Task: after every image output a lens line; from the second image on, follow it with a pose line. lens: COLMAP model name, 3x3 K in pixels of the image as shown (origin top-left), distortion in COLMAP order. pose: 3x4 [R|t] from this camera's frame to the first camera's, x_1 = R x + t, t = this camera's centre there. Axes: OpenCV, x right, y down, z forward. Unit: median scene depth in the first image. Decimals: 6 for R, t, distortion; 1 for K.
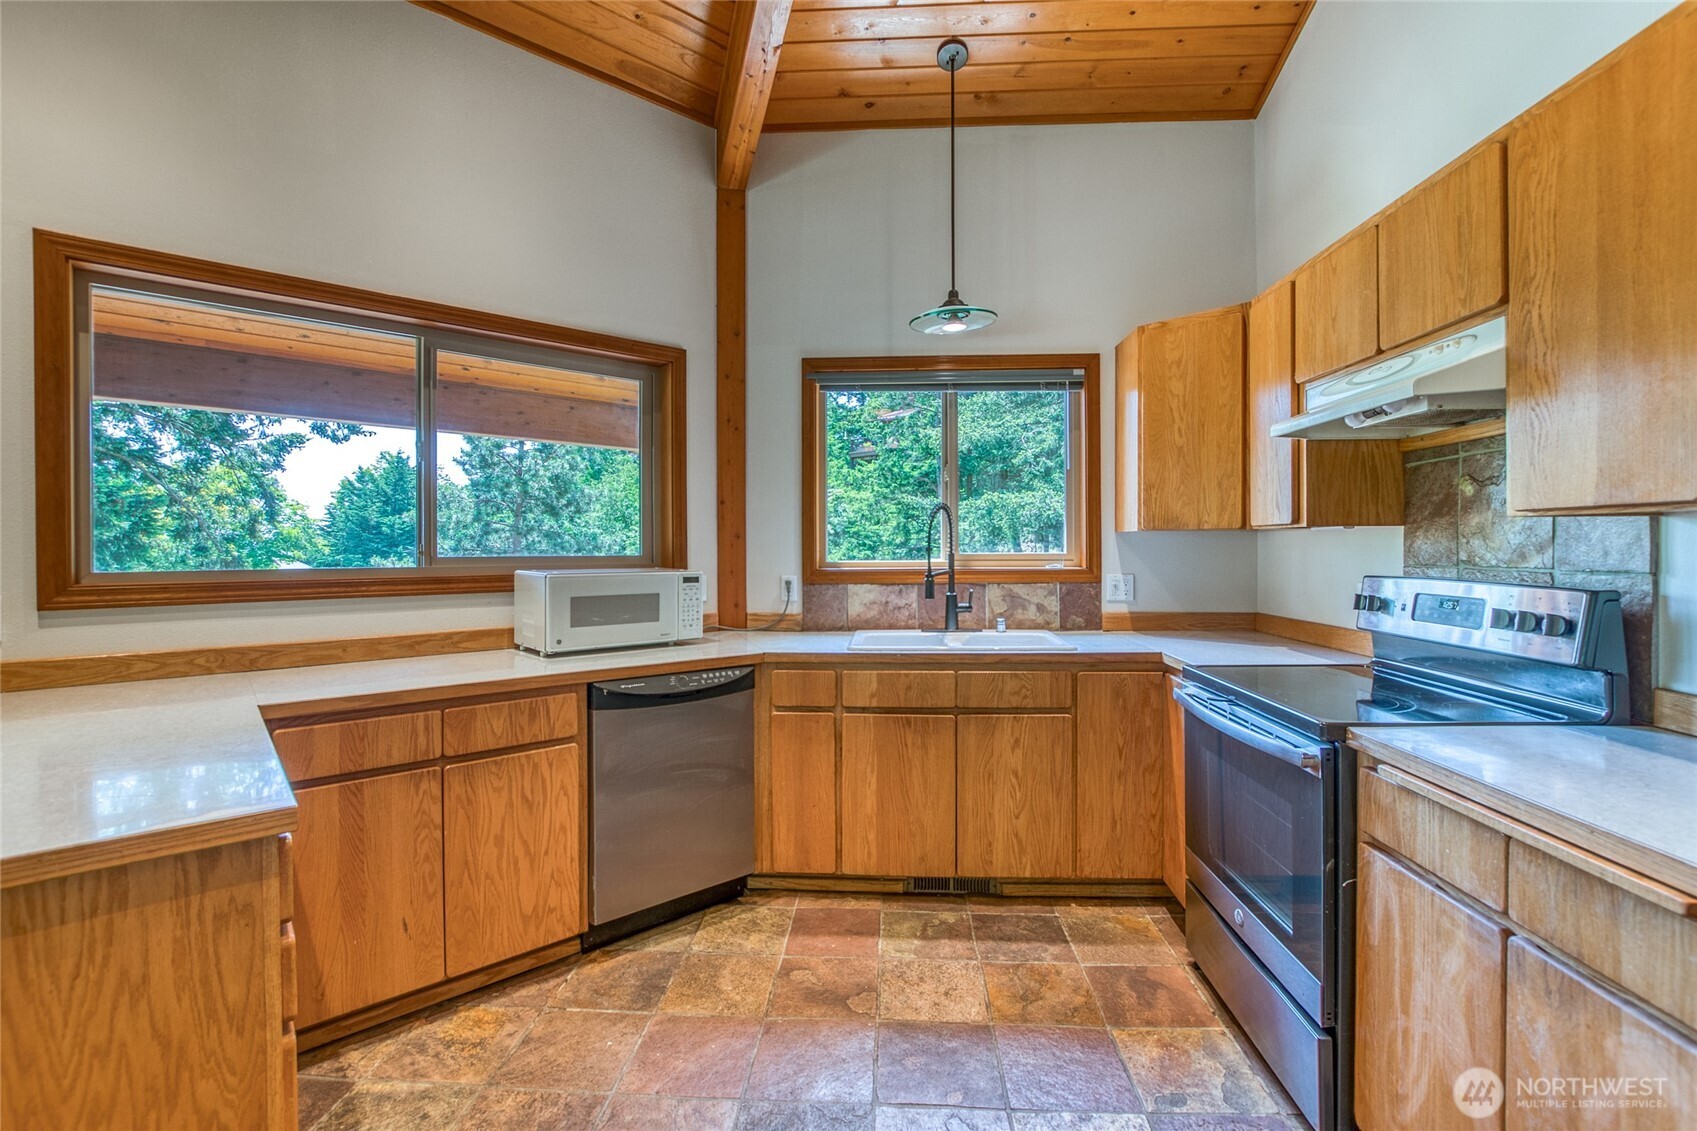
lens RADIAL K [[759.7, 0, 864.9], [0, 759.7, 549.7], [0, 0, 1]] dist [-0.014685, -0.000467]
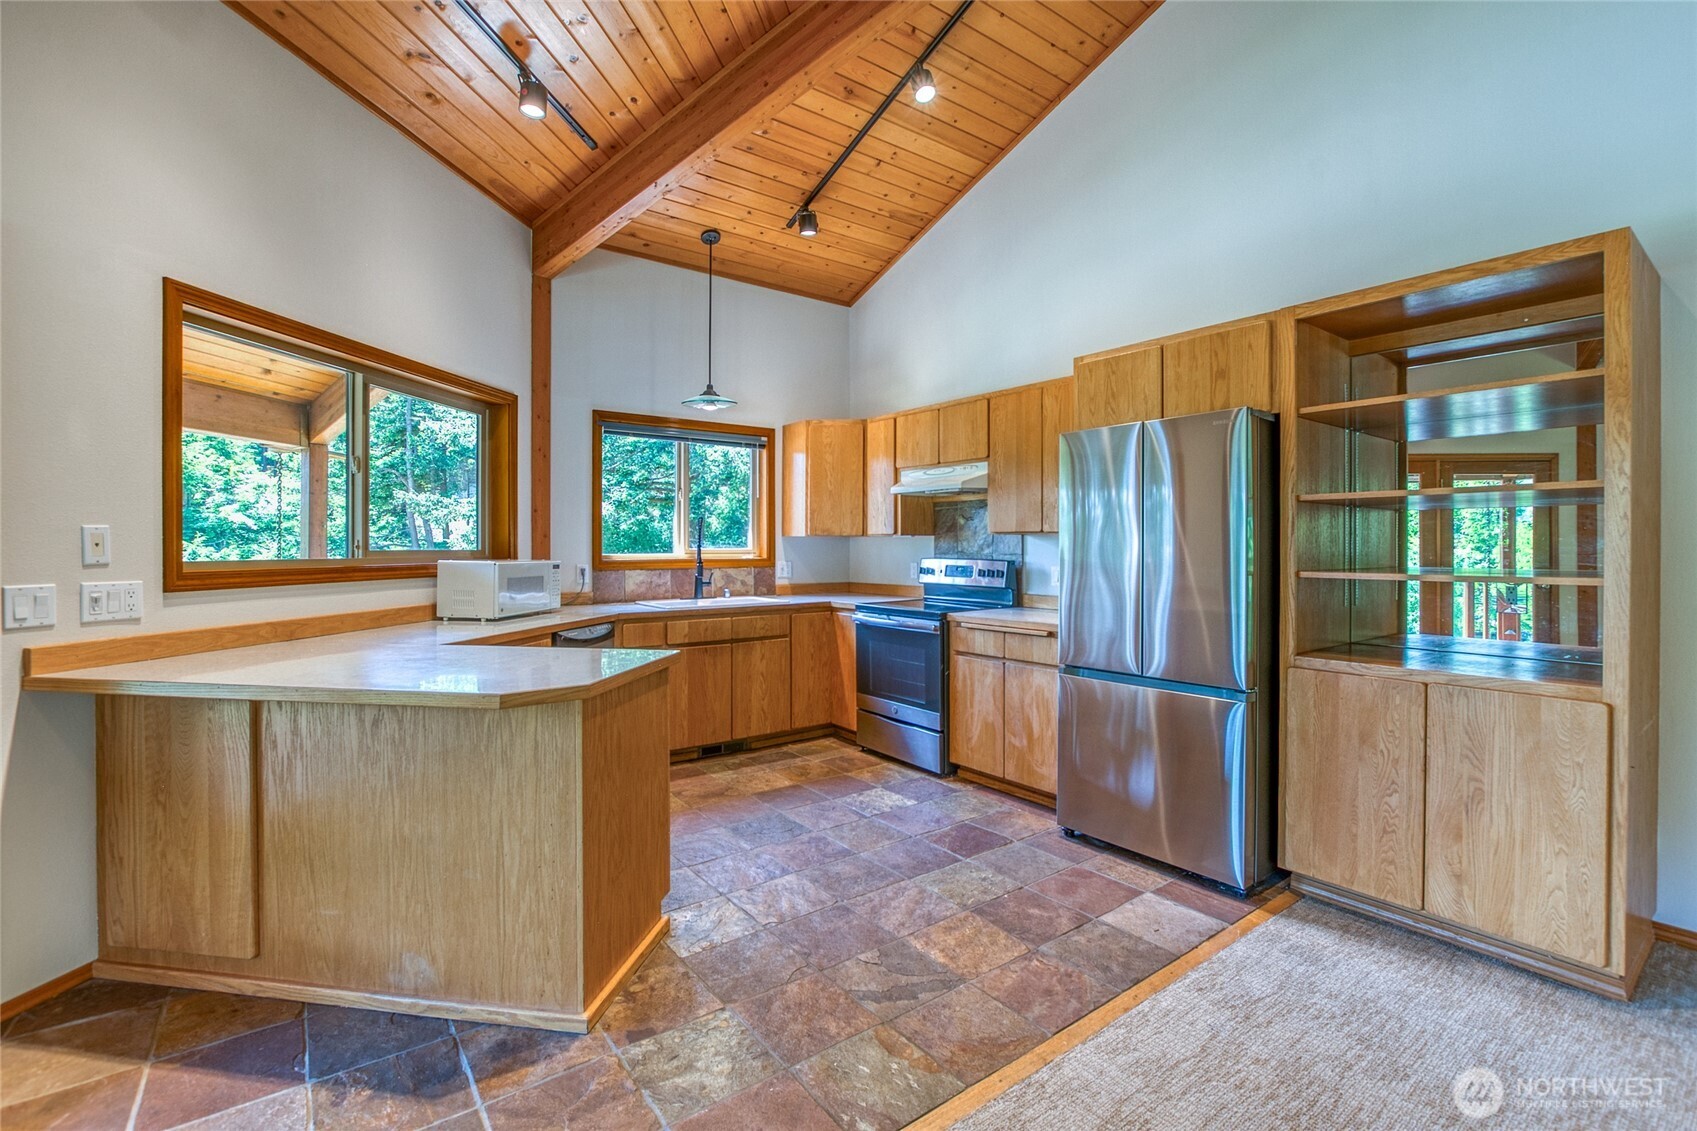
lens RADIAL K [[759.7, 0, 870.4], [0, 759.7, 542.3], [0, 0, 1]] dist [-0.014685, -0.000467]
pose [[0.759146, 0.006900, 0.650884, -0.750287], [-0.000636, 0.999951, -0.009858, 0.007937], [-0.650920, 0.007070, 0.759113, -0.488551]]
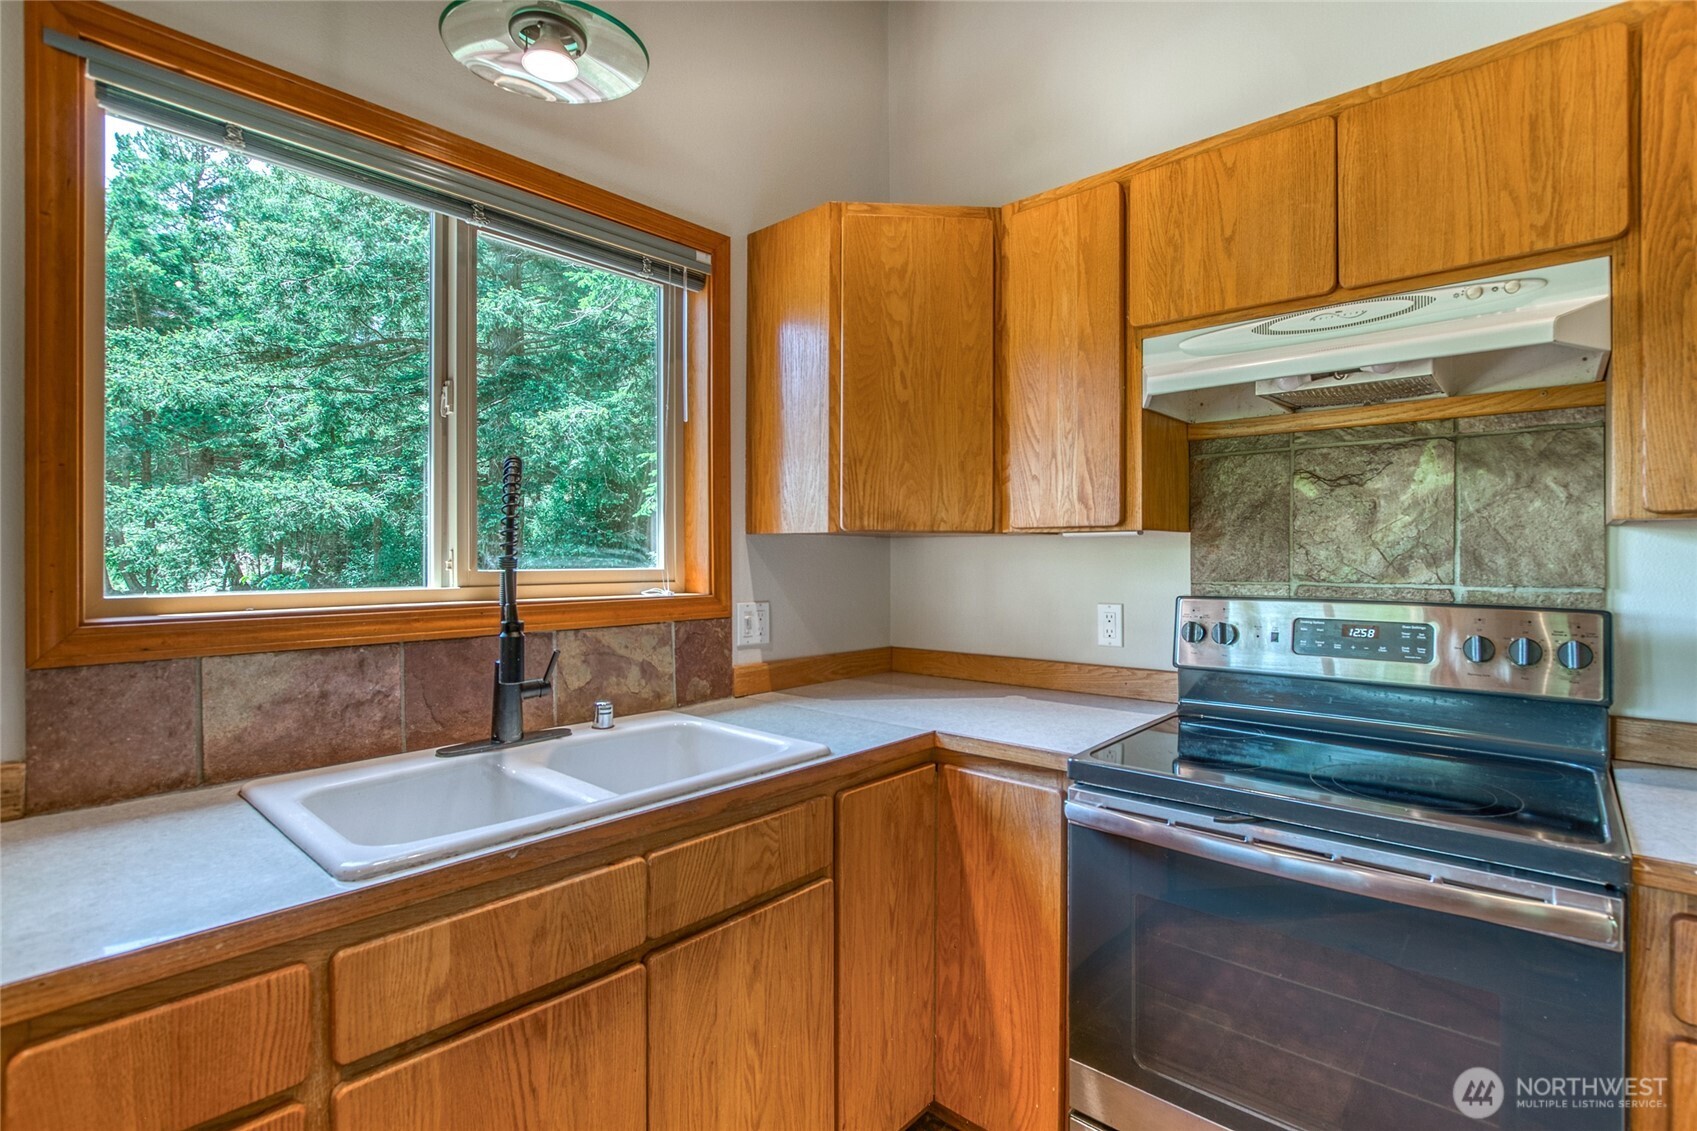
lens RADIAL K [[813.4, 0, 857.8], [0, 813.4, 556.3], [0, 0, 1]] dist [-0.018756, 0.001781]
pose [[0.633087, 0.002476, 0.774077, -0.151886], [0.001944, 0.999987, -0.004789, -0.002335], [-0.774079, 0.004537, 0.633073, 0.627571]]
